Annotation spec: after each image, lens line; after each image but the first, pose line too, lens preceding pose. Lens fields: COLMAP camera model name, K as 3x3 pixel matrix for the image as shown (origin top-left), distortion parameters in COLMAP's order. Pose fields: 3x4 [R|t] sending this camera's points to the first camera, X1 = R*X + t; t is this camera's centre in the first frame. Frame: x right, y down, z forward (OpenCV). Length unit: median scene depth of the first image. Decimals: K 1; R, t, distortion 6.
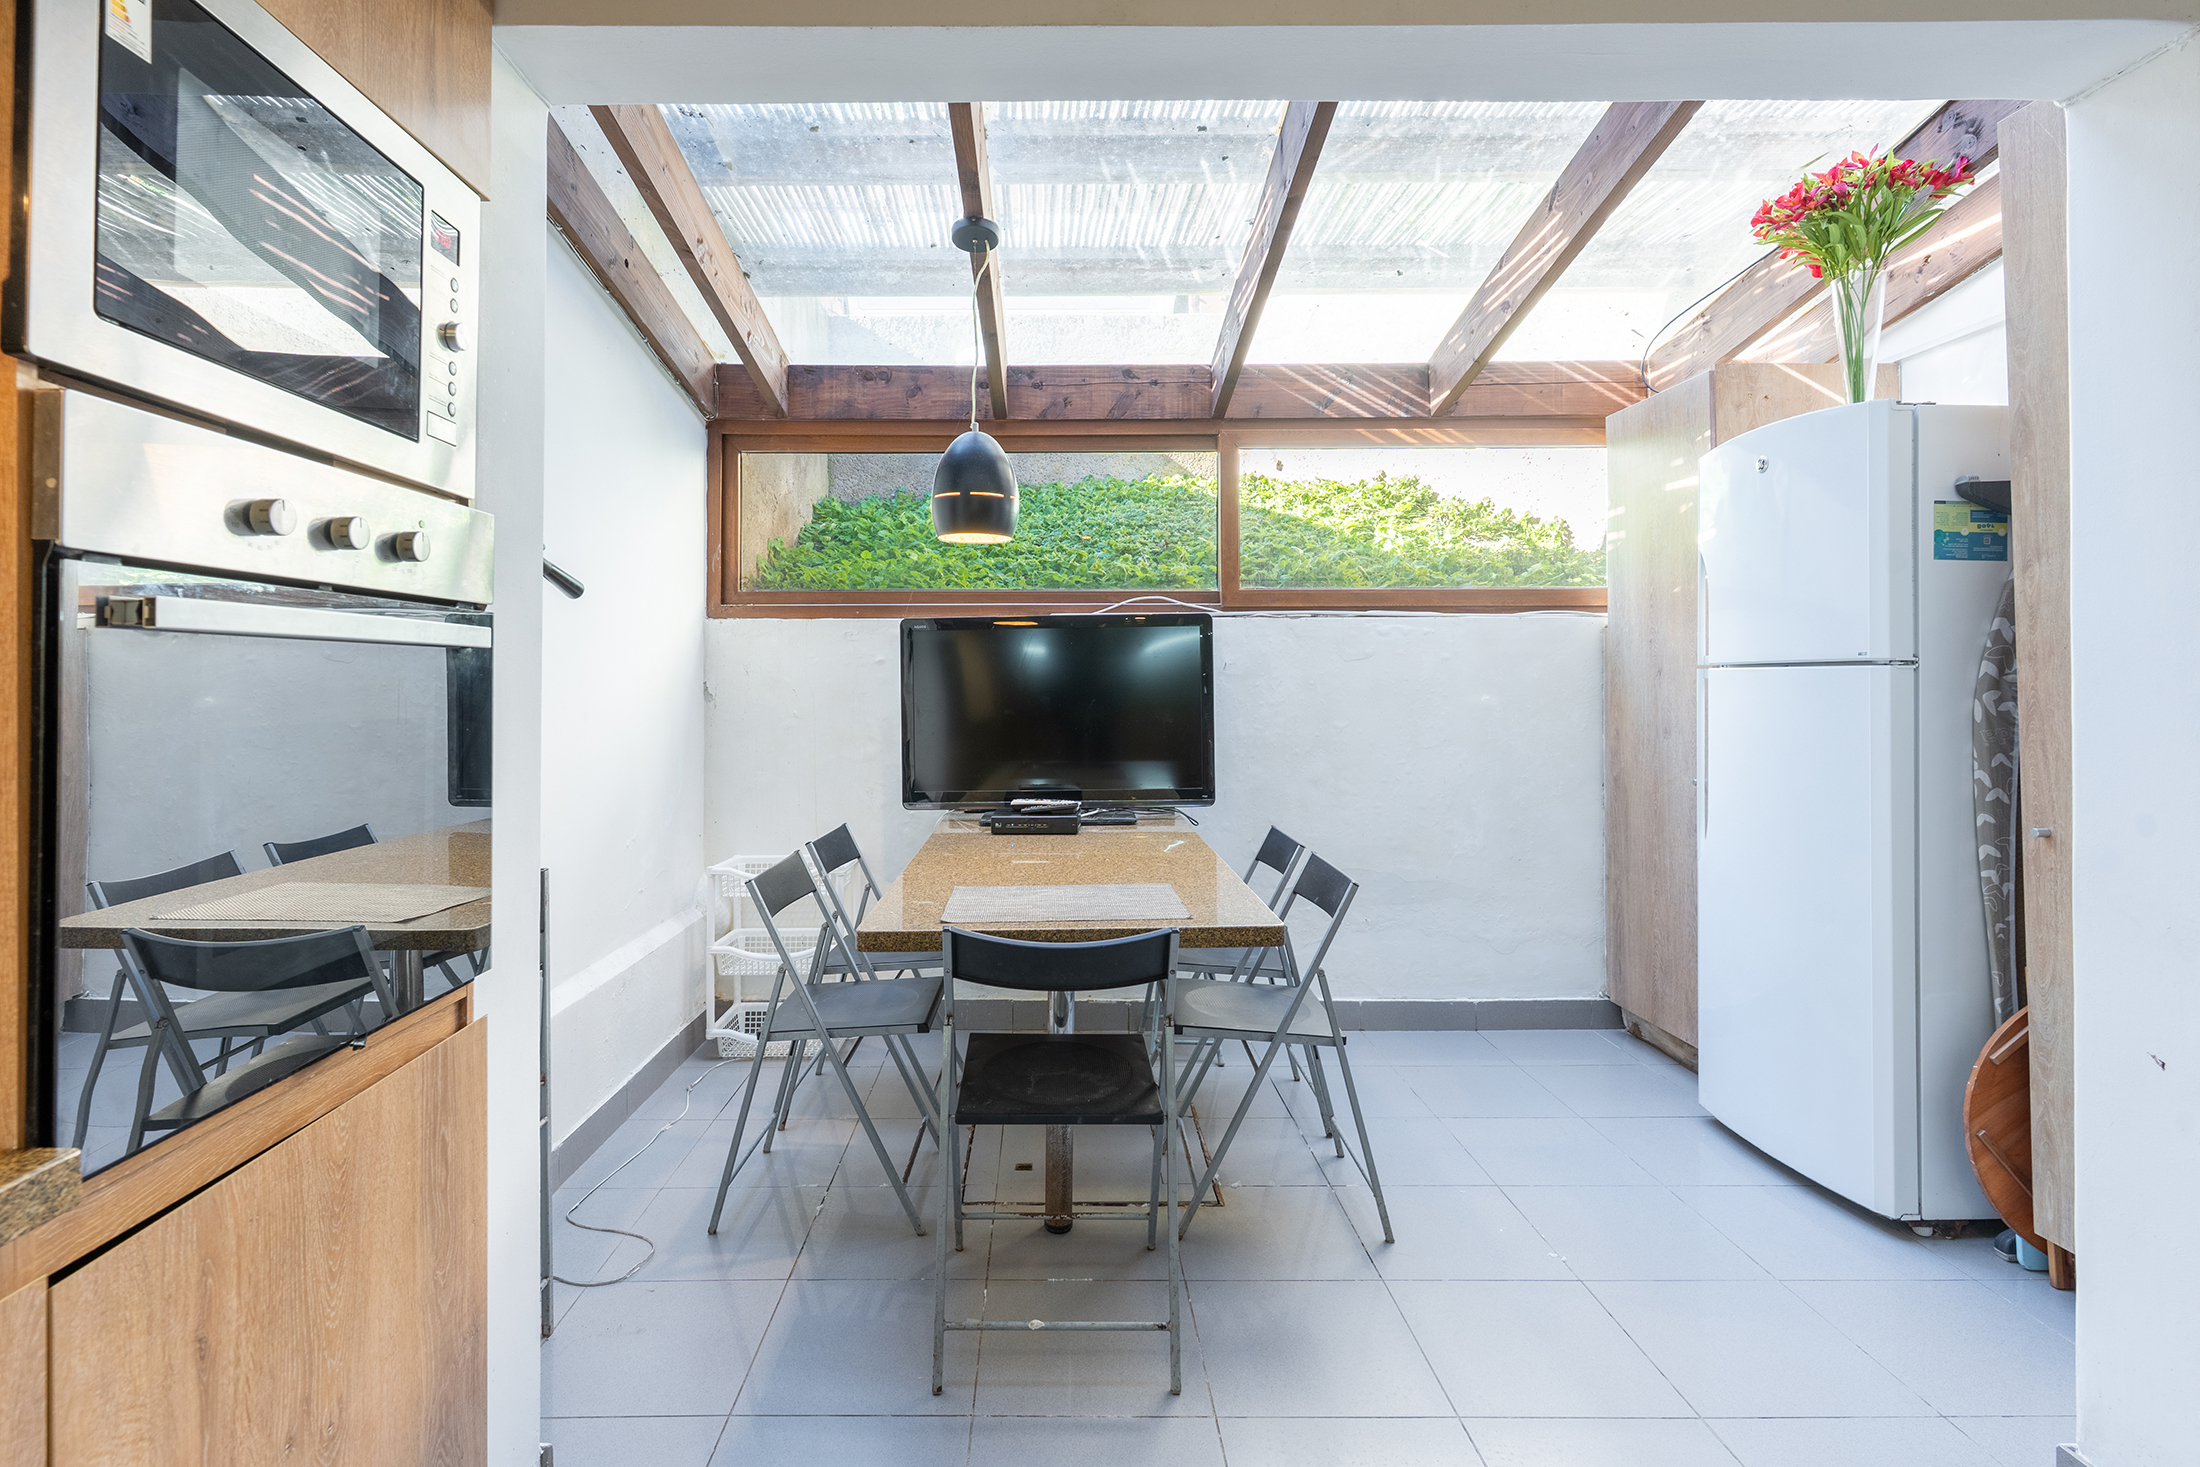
lens RADIAL K [[1049.0, 0, 1101.7], [0, 1049.0, 692.6], [0, 0, 1]] dist [-0.001743, -0.000220]
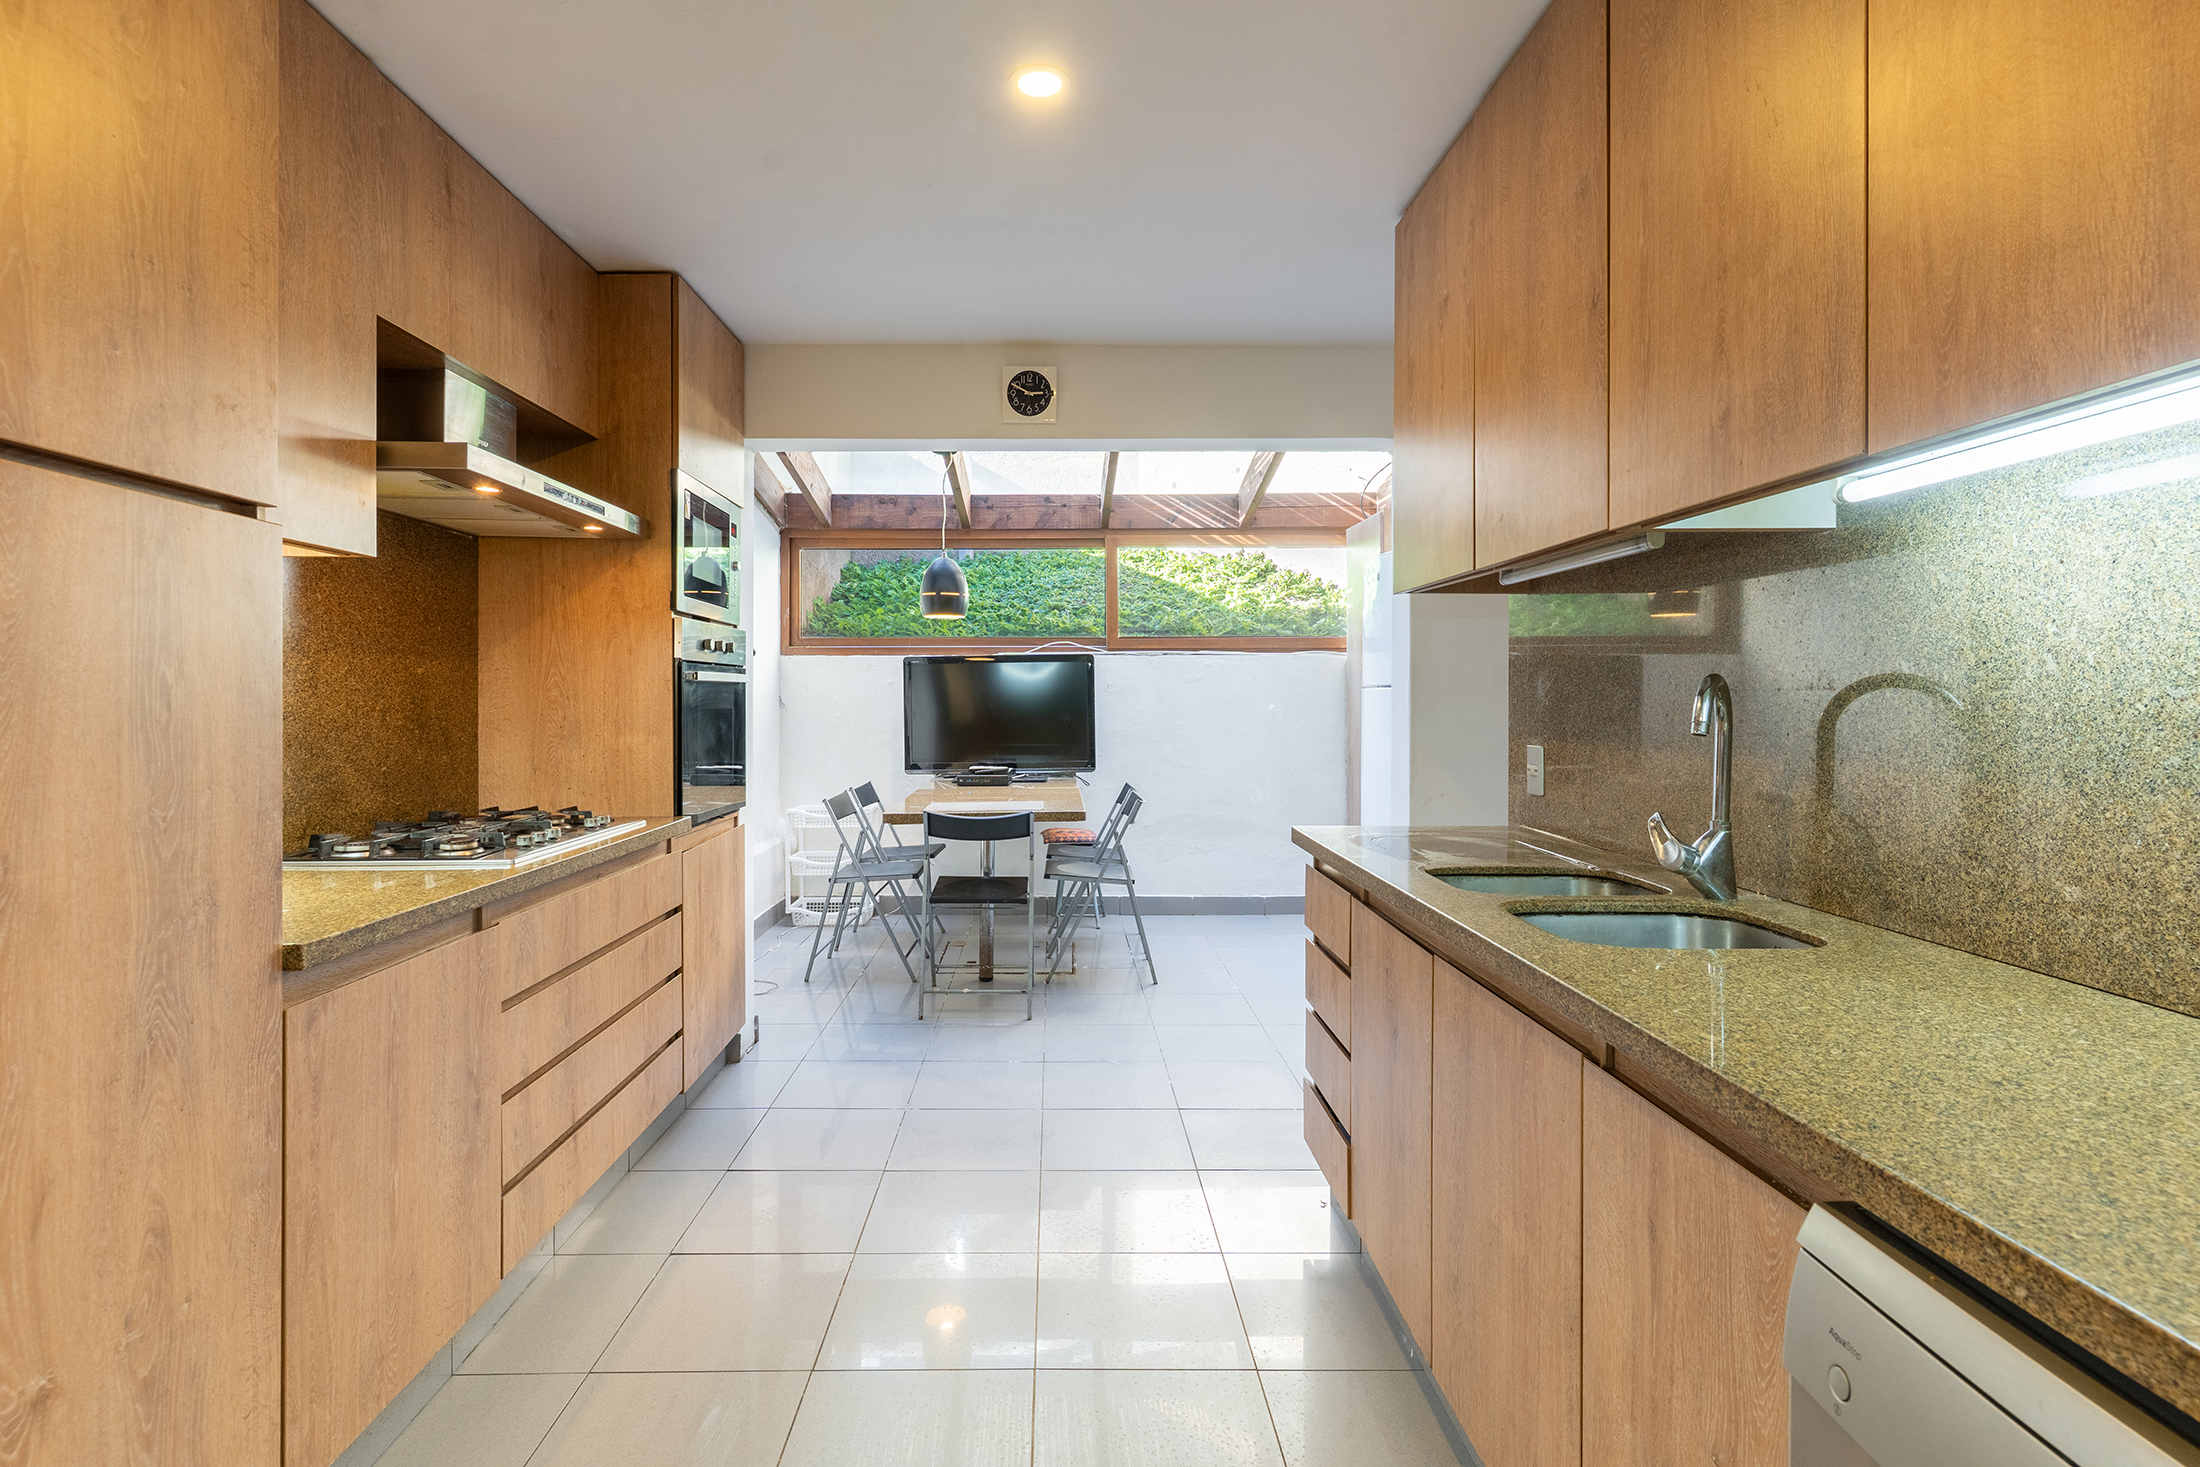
lens RADIAL K [[1090.0, 0, 1100.0], [0, 1090.0, 733.5], [0, 0, 1]] dist [-0.000036, -0.000032]
pose [[0.999937, 0.001121, -0.011128, 0.122261], [-0.000864, 0.999733, 0.023083, 0.007948], [0.011151, -0.023072, 0.999672, -0.639061]]
